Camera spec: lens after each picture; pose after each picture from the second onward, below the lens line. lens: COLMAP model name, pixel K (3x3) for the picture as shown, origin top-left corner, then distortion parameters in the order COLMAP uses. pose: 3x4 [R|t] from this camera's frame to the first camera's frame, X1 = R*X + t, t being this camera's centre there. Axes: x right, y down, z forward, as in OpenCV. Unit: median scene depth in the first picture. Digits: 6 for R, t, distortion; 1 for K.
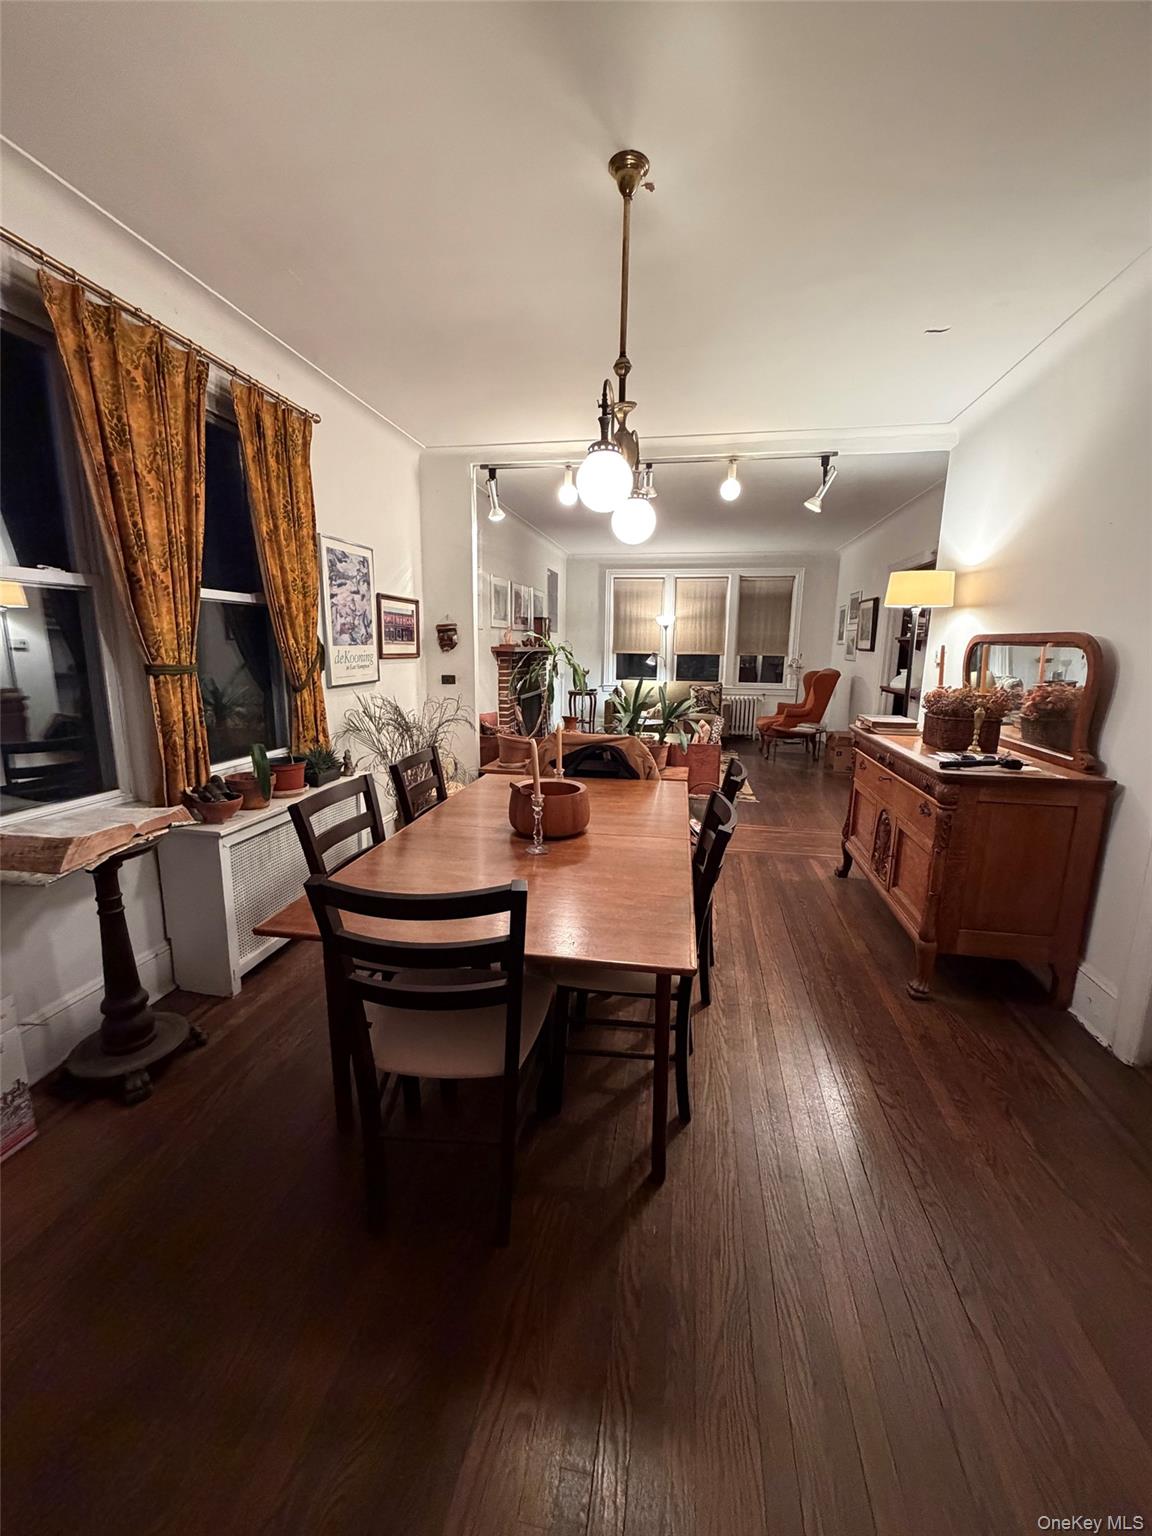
lens RADIAL K [[612.6, 0, 578.6], [0, 612.6, 762.6], [0, 0, 1]] dist [-0.001142, 0.000268]
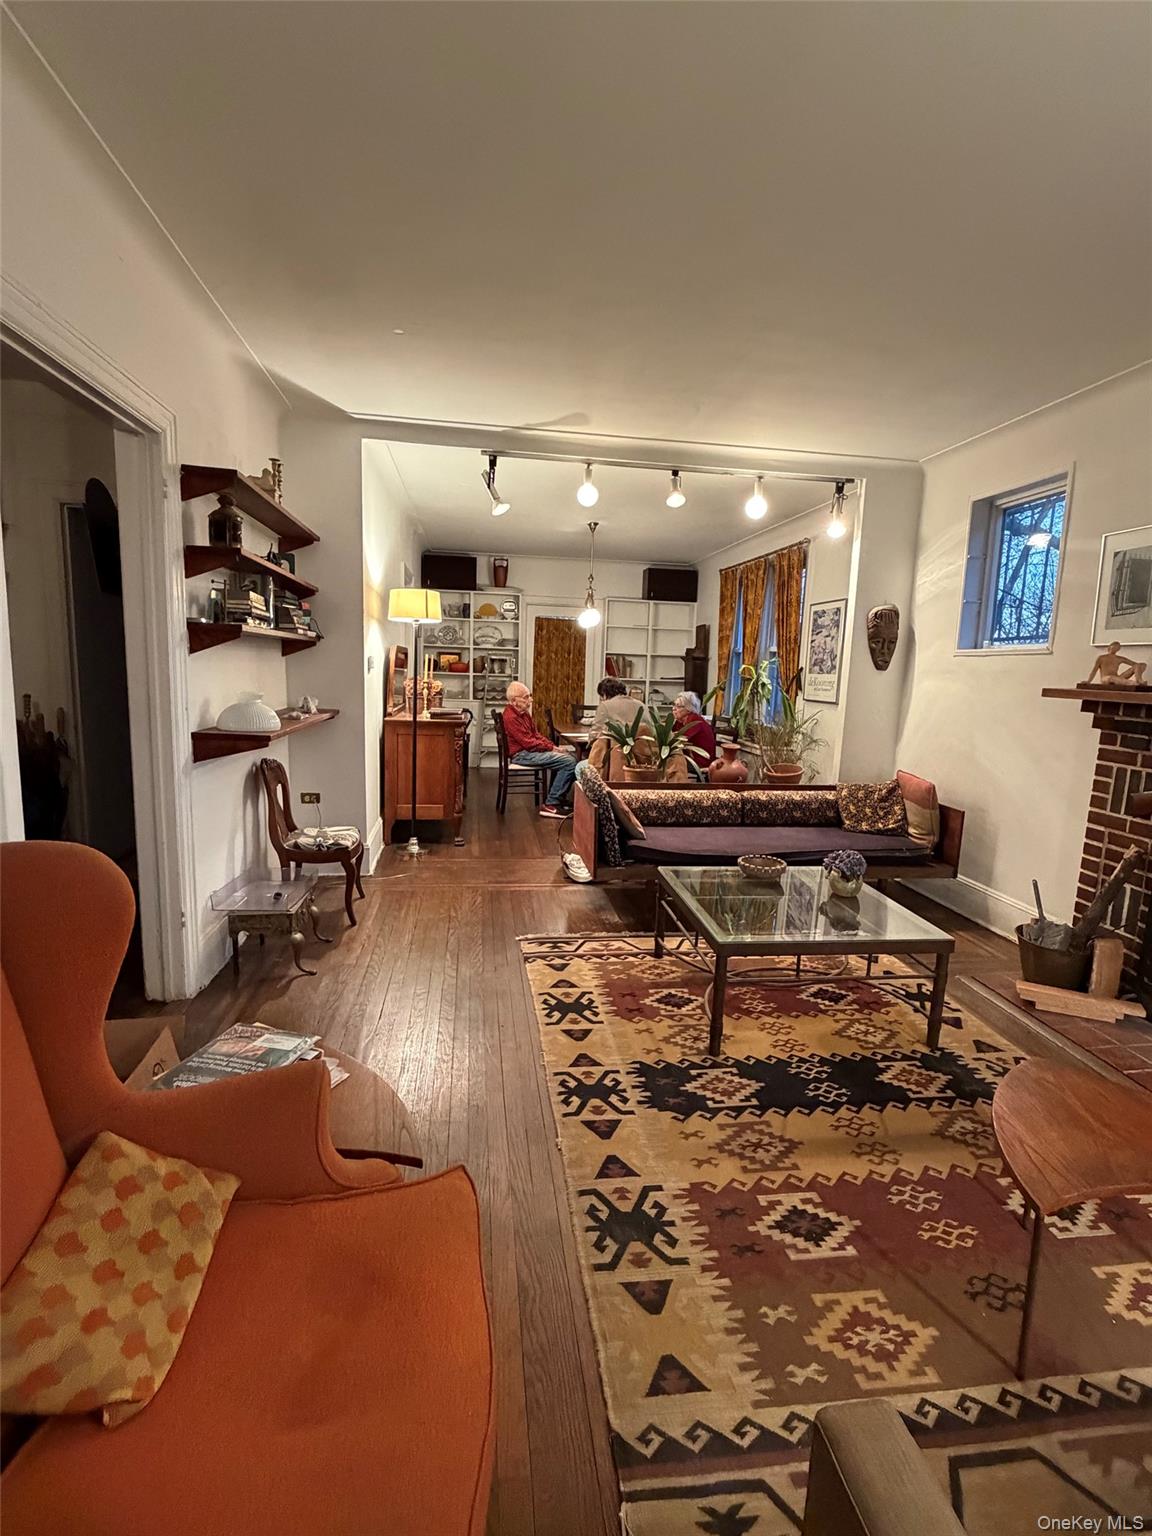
lens RADIAL K [[710.4, 0, 579.6], [0, 710.4, 767.0], [0, 0, 1]] dist [-0.001949, -0.000166]
pose [[-0.944958, 0.002060, -0.327185, 0.768389], [-0.107451, 0.942564, 0.316270, -0.498408], [0.309044, 0.334018, -0.890463, 2.626546]]
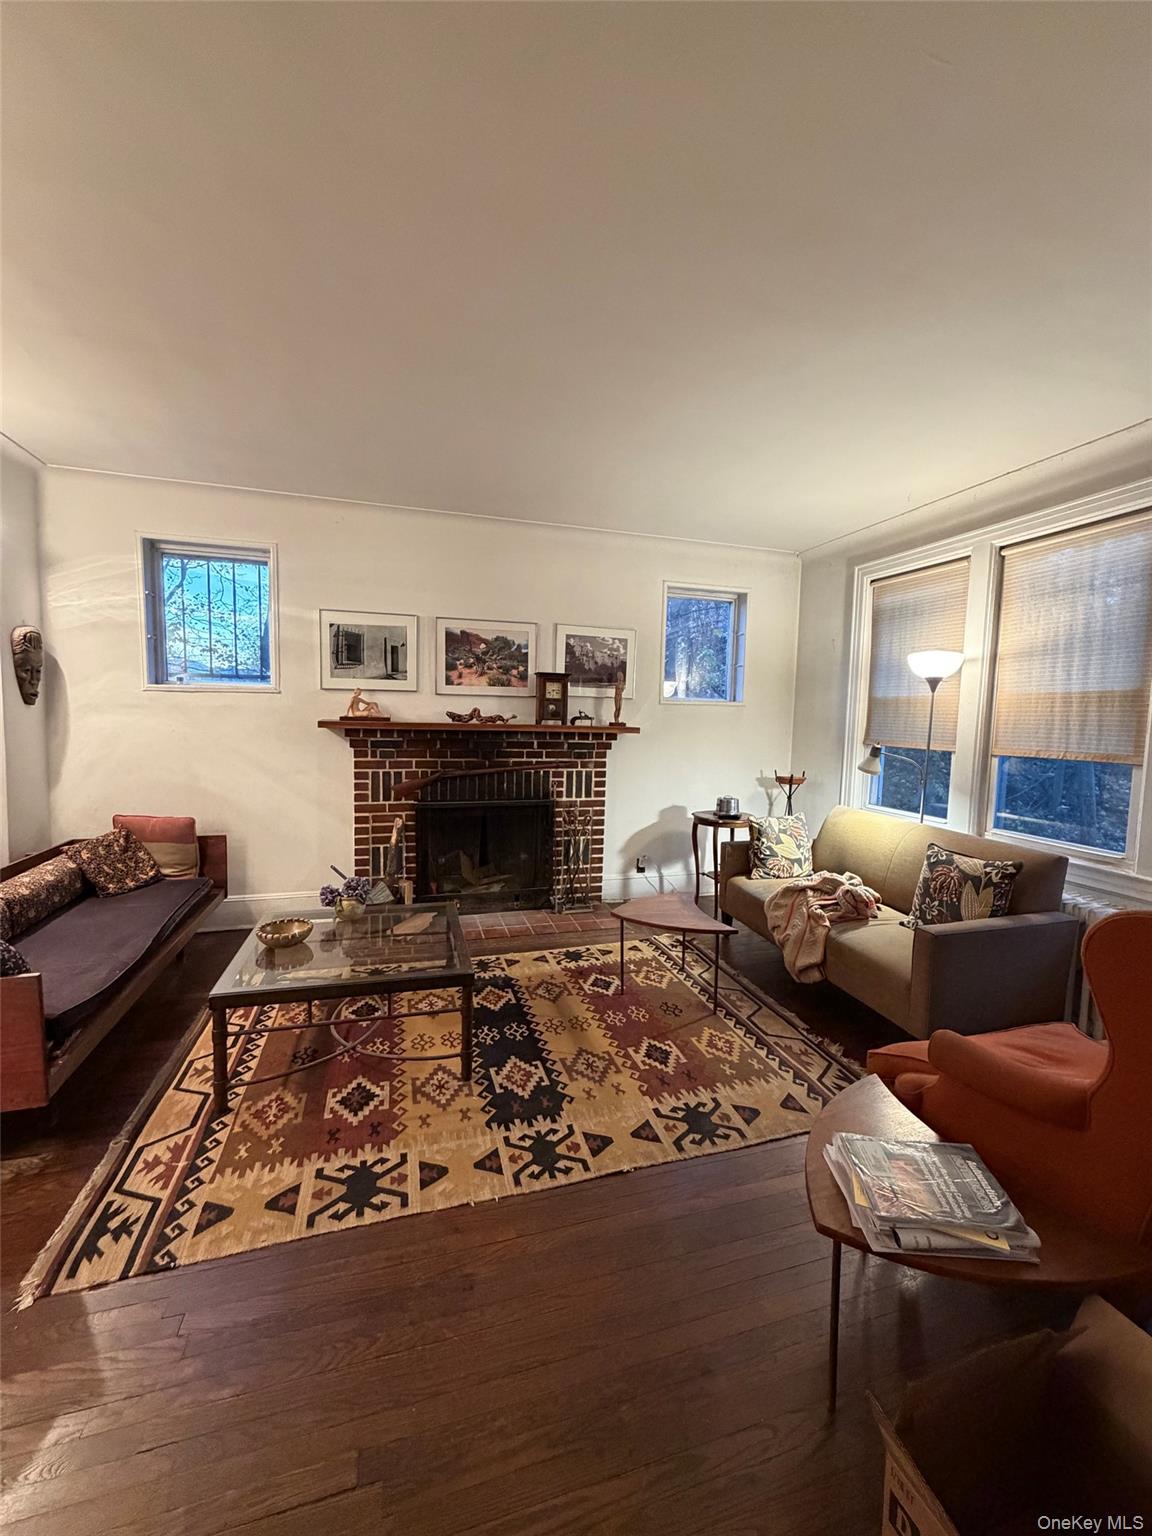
lens RADIAL K [[612.6, 0, 576.3], [0, 612.6, 760.5], [0, 0, 1]] dist [-0.001142, 0.000268]
pose [[0.461693, 0.066131, -0.884571, 1.051657], [-0.185335, 0.982399, -0.023289, -0.344408], [0.867462, 0.174694, 0.465824, 1.782925]]
